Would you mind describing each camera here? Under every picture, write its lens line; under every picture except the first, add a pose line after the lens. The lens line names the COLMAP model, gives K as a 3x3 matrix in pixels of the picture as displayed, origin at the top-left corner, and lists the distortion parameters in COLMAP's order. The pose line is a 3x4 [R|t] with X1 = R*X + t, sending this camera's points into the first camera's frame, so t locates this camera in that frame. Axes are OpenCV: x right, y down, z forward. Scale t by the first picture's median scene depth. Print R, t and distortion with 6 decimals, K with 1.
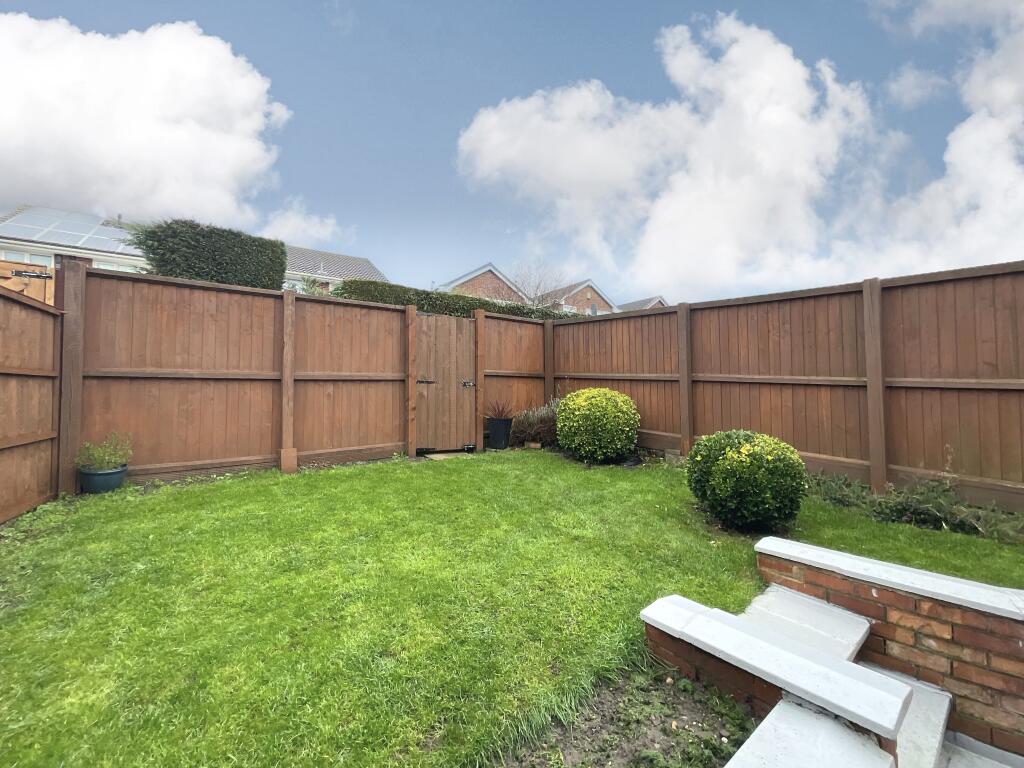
lens RADIAL K [[412.4, 0, 510.1], [0, 412.4, 380.0], [0, 0, 1]] dist [-0.000153, -0.000365]
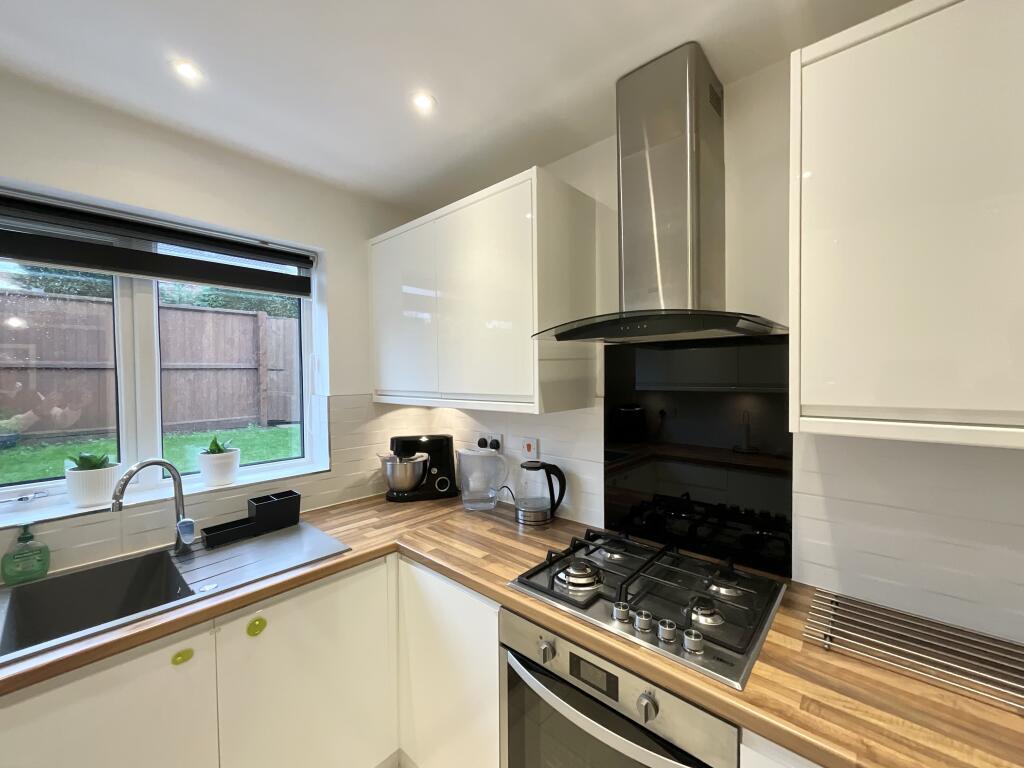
lens RADIAL K [[412.4, 0, 513.7], [0, 412.4, 384.3], [0, 0, 1]] dist [-0.000153, -0.000365]
pose [[0.986251, -0.007418, 0.165090, 0.338972], [-0.000389, 0.998885, 0.047206, -0.012311], [-0.165256, -0.046621, 0.985148, -0.439005]]
